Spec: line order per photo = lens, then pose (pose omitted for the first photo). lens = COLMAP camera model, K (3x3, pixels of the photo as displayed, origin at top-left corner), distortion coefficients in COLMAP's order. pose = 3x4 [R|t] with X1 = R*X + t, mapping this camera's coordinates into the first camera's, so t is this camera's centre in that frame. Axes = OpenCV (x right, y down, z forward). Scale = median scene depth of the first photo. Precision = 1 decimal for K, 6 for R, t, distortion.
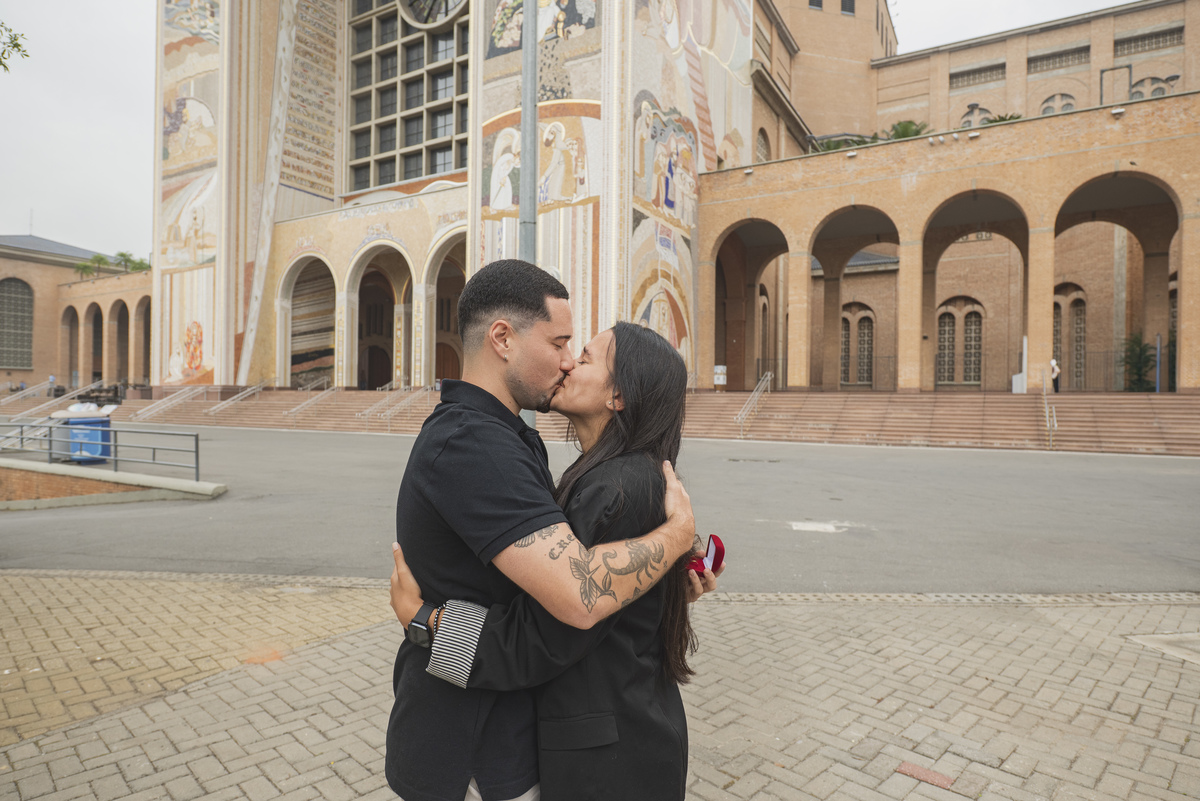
lens RADIAL K [[689.2, 0, 599.8], [0, 689.2, 404.1], [0, 0, 1]] dist [-0.005646, -0.000387]
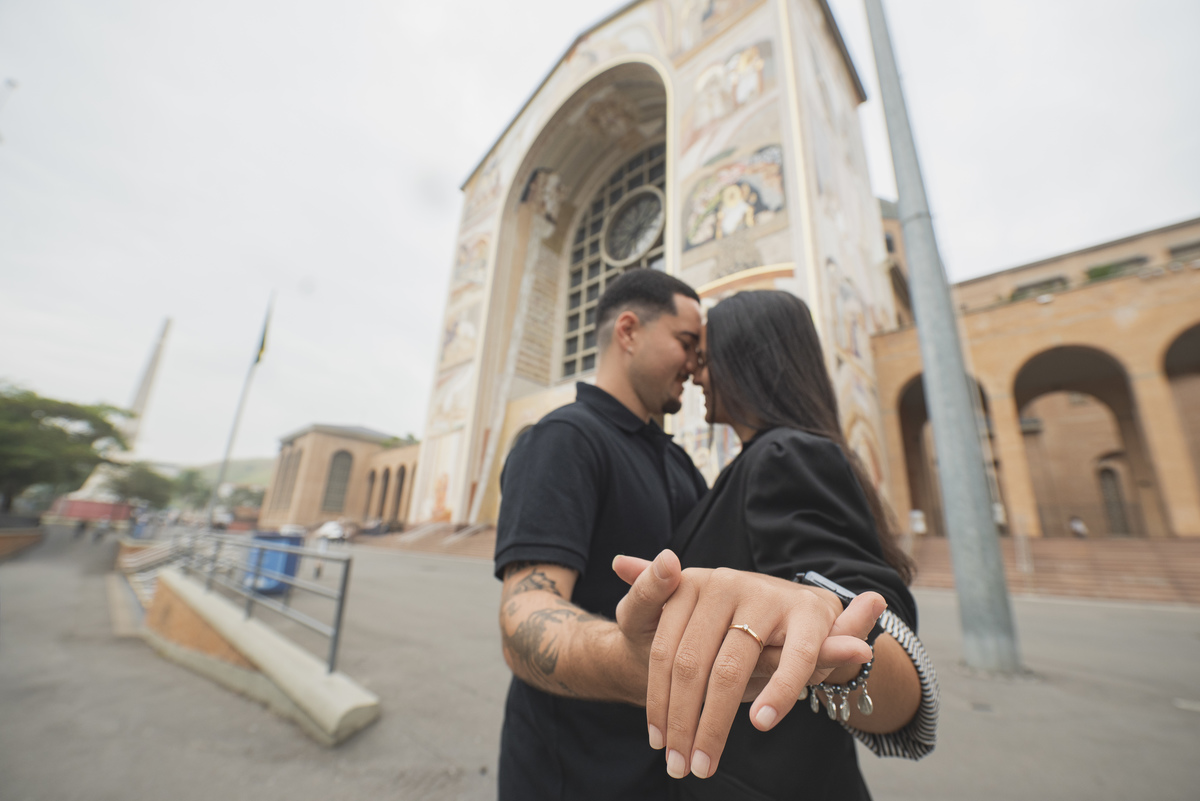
lens RADIAL K [[472.6, 0, 604.7], [0, 472.6, 401.0], [0, 0, 1]] dist [-0.021908, -0.000185]
pose [[0.976100, -0.031525, -0.215023, -0.115604], [-0.035494, 0.953011, -0.300850, 0.010429], [0.214403, 0.301292, 0.929115, 0.235794]]
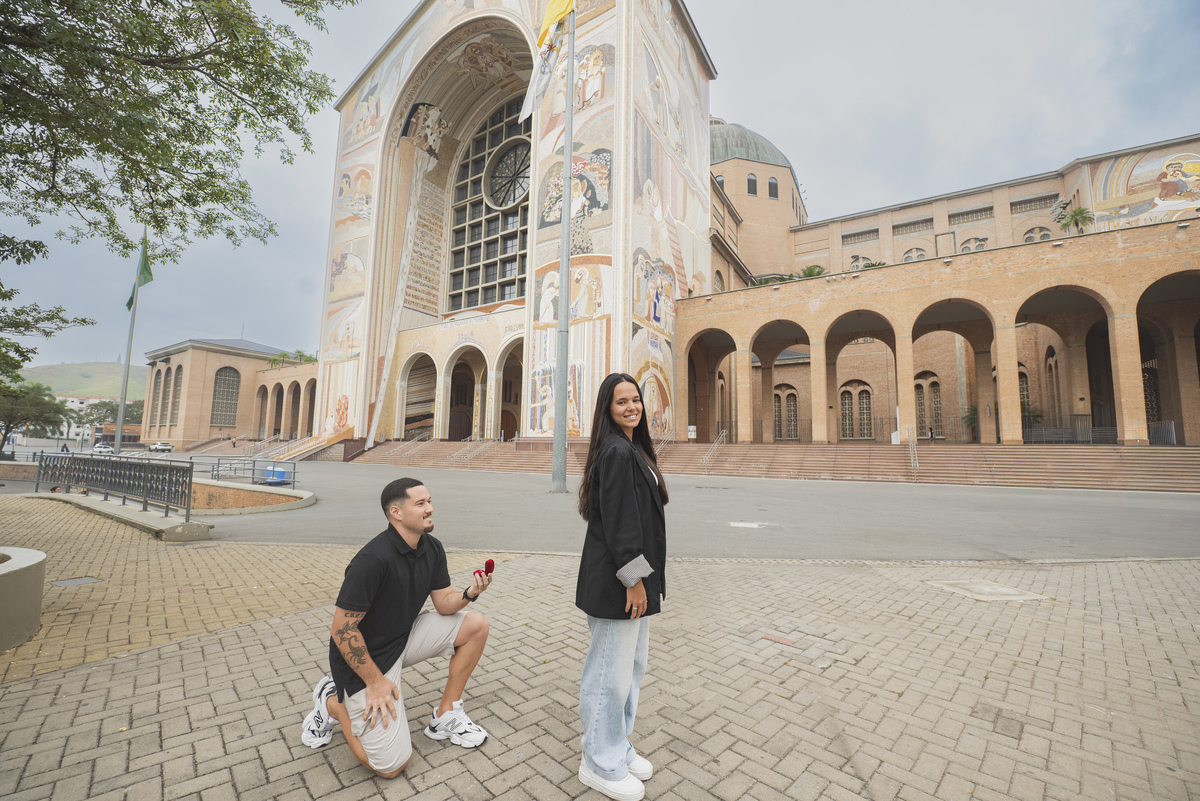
lens RADIAL K [[473.0, 0, 600.9], [0, 473.0, 404.6], [0, 0, 1]] dist [-0.016280, -0.002409]
pose [[0.999700, 0.003486, -0.024251, 0.003173], [-0.005965, 0.994670, -0.102936, 0.004799], [0.023763, 0.103050, 0.994392, -0.019468]]
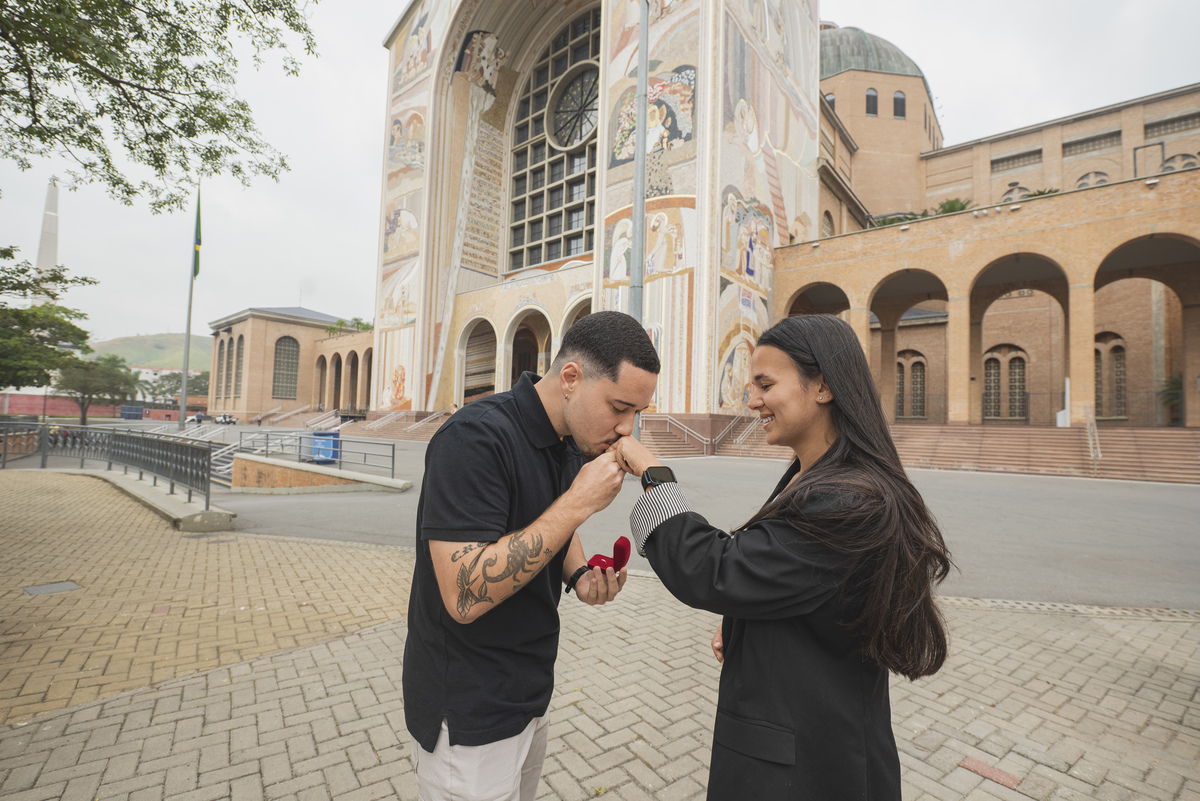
lens RADIAL K [[533.0, 0, 604.0], [0, 533.0, 404.4], [0, 0, 1]] dist [-0.012677, -0.002261]
pose [[0.986104, 0.011943, -0.165702, 0.001344], [-0.019927, 0.998714, -0.046609, 0.001982], [0.164932, 0.049263, 0.985074, 0.006162]]
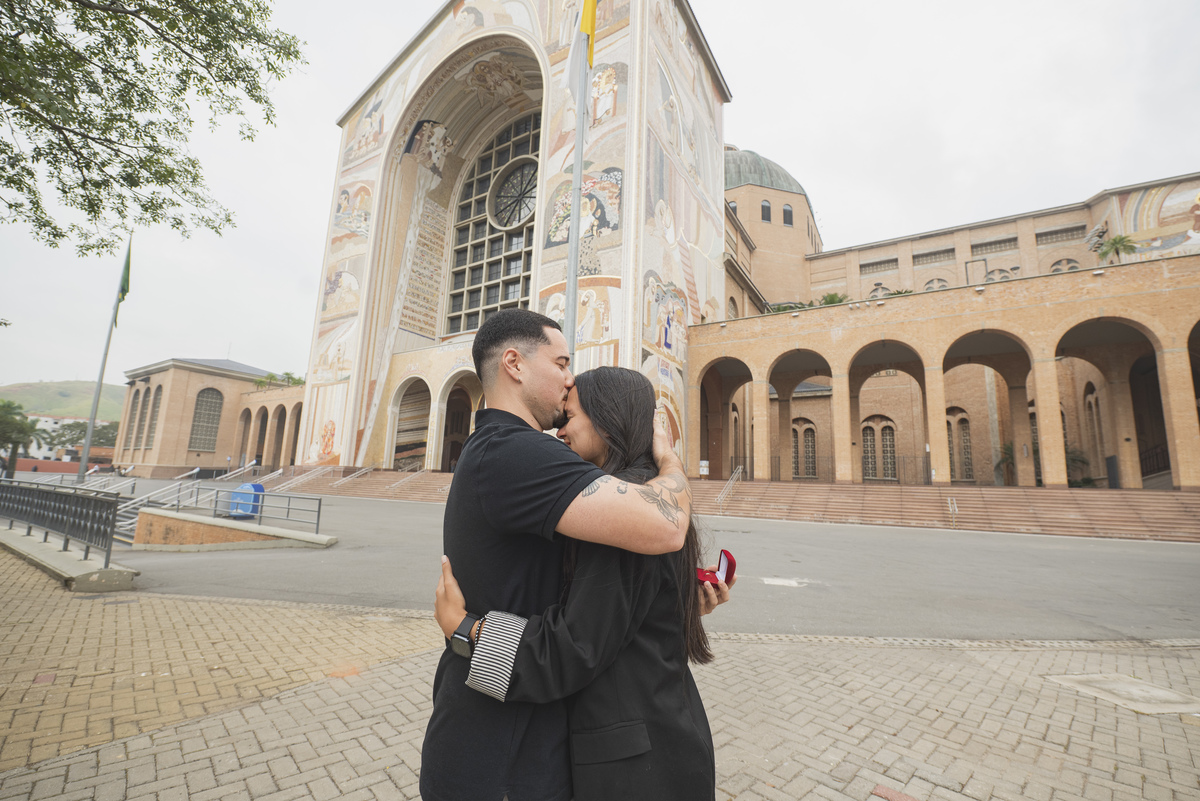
lens RADIAL K [[496.2, 0, 605.5], [0, 496.2, 406.6], [0, 0, 1]] dist [-0.015218, -0.002299]
pose [[0.999486, 0.021725, -0.023574, -0.000733], [-0.025267, 0.986435, -0.162198, 0.002826], [0.019731, 0.162711, 0.986477, 0.005773]]
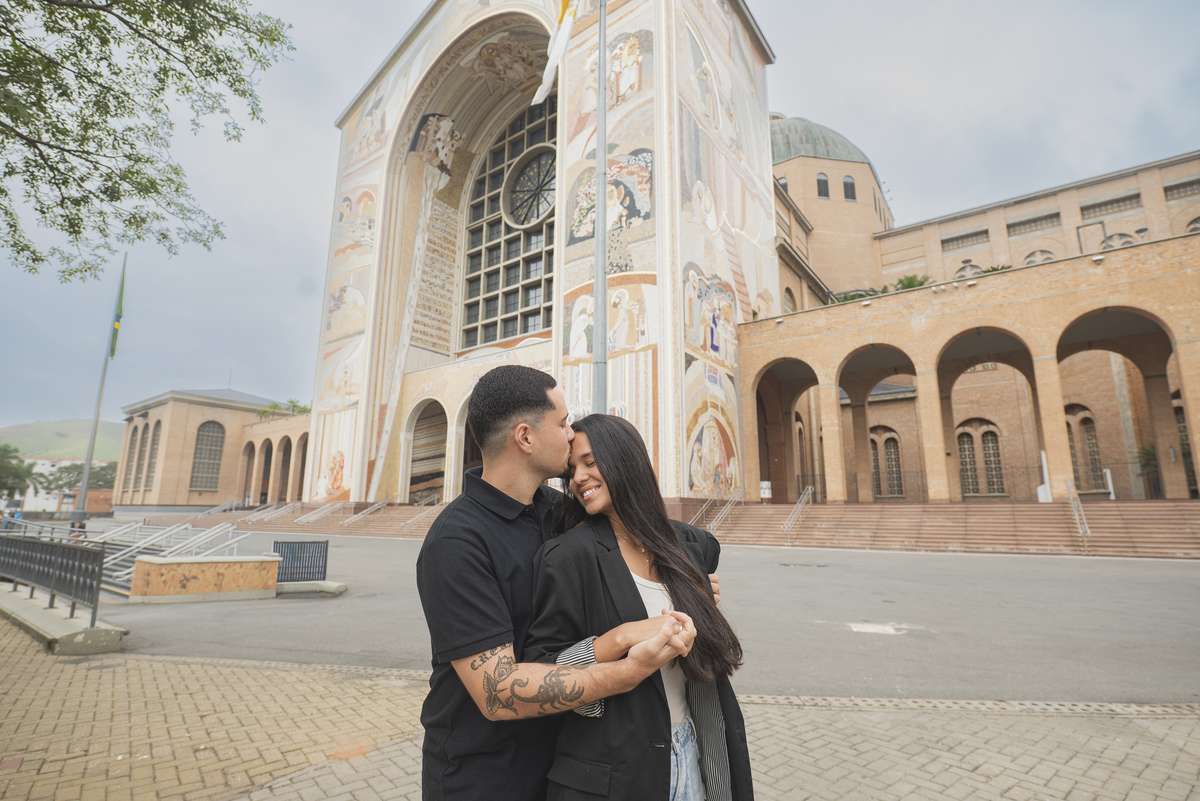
lens RADIAL K [[569.9, 0, 600.0], [0, 569.9, 405.4], [0, 0, 1]] dist [-0.009603, -0.002123]
pose [[0.994543, -0.024846, -0.101322, -0.001420], [0.004851, 0.981189, -0.192987, 0.002273], [0.104211, 0.191443, 0.975956, 0.011202]]
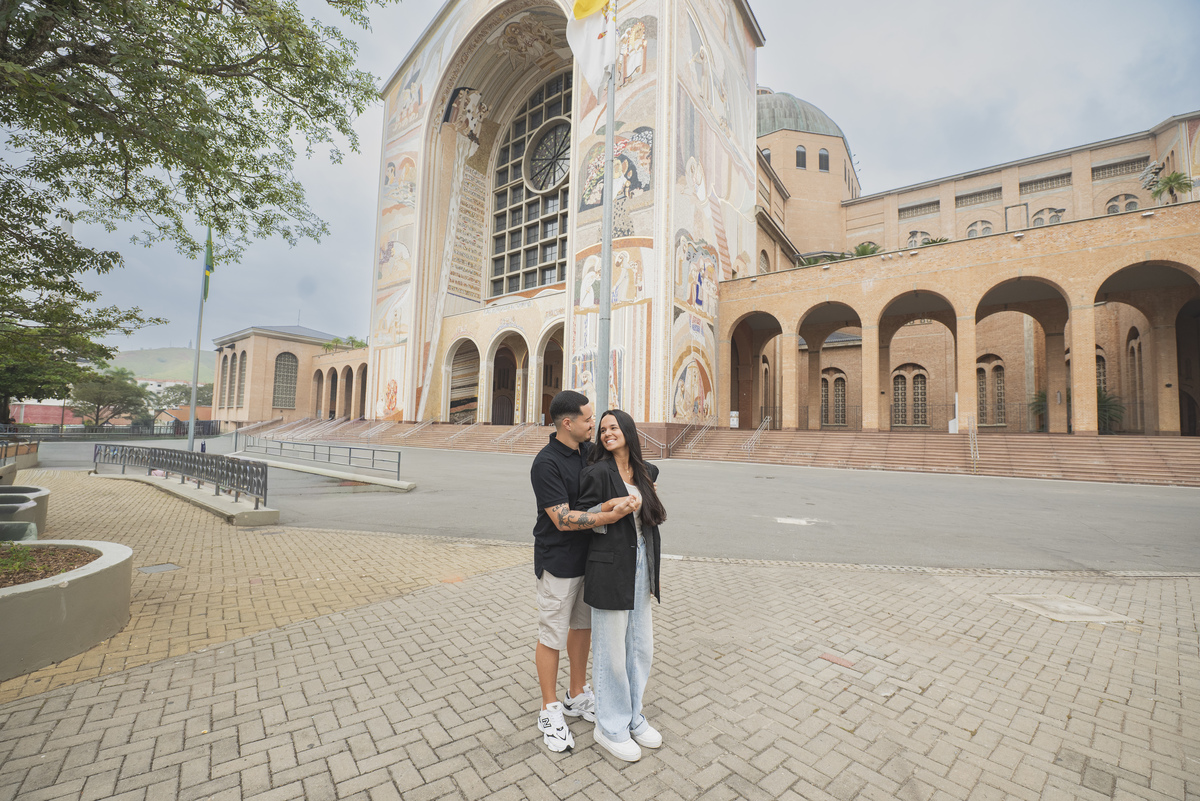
lens RADIAL K [[472.2, 0, 599.3], [0, 472.2, 406.9], [0, 0, 1]] dist [-0.016849, -0.002248]
pose [[0.993877, 0.009289, -0.110099, 0.000896], [-0.016011, 0.998050, -0.060328, -0.000359], [0.109324, 0.061721, 0.992088, -0.017683]]
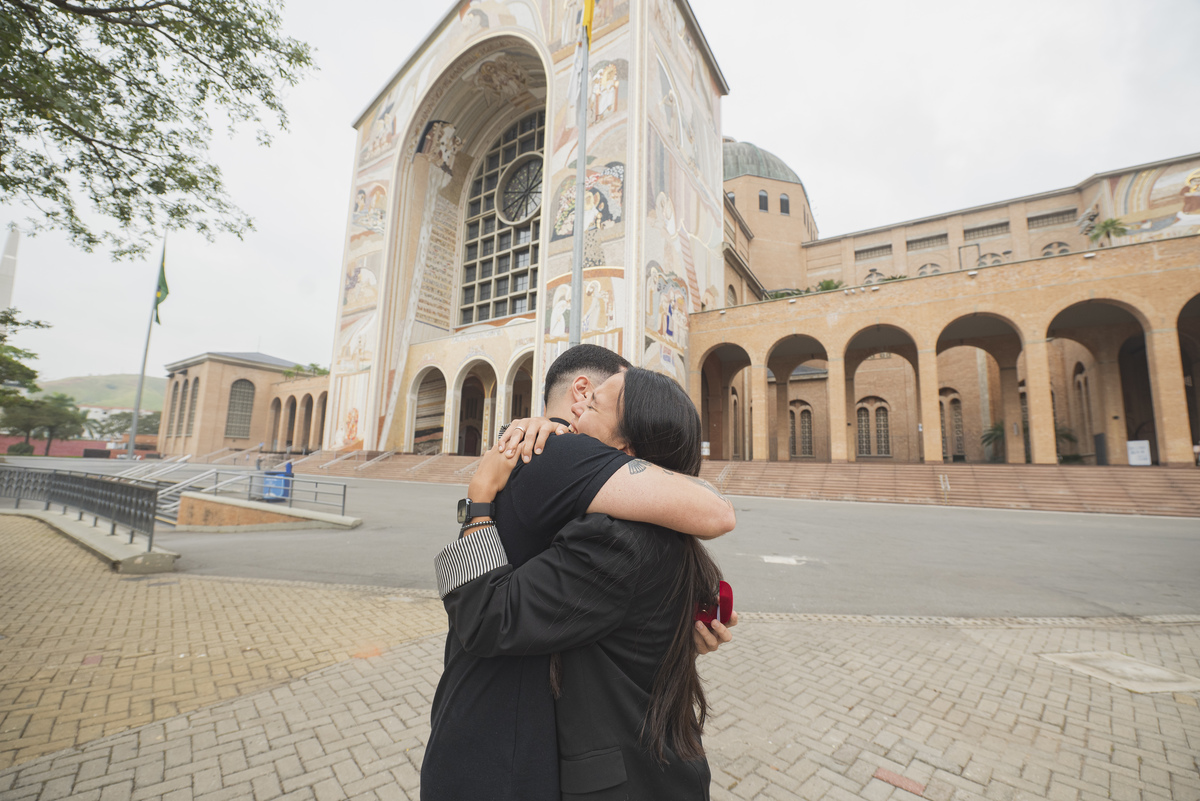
lens RADIAL K [[469.2, 0, 599.9], [0, 469.2, 405.0], [0, 0, 1]] dist [-0.017945, -0.002266]
pose [[0.998857, 0.009901, -0.046761, -0.000749], [-0.016024, 0.991062, -0.132436, 0.000812], [0.045032, 0.133034, 0.990088, 0.007861]]
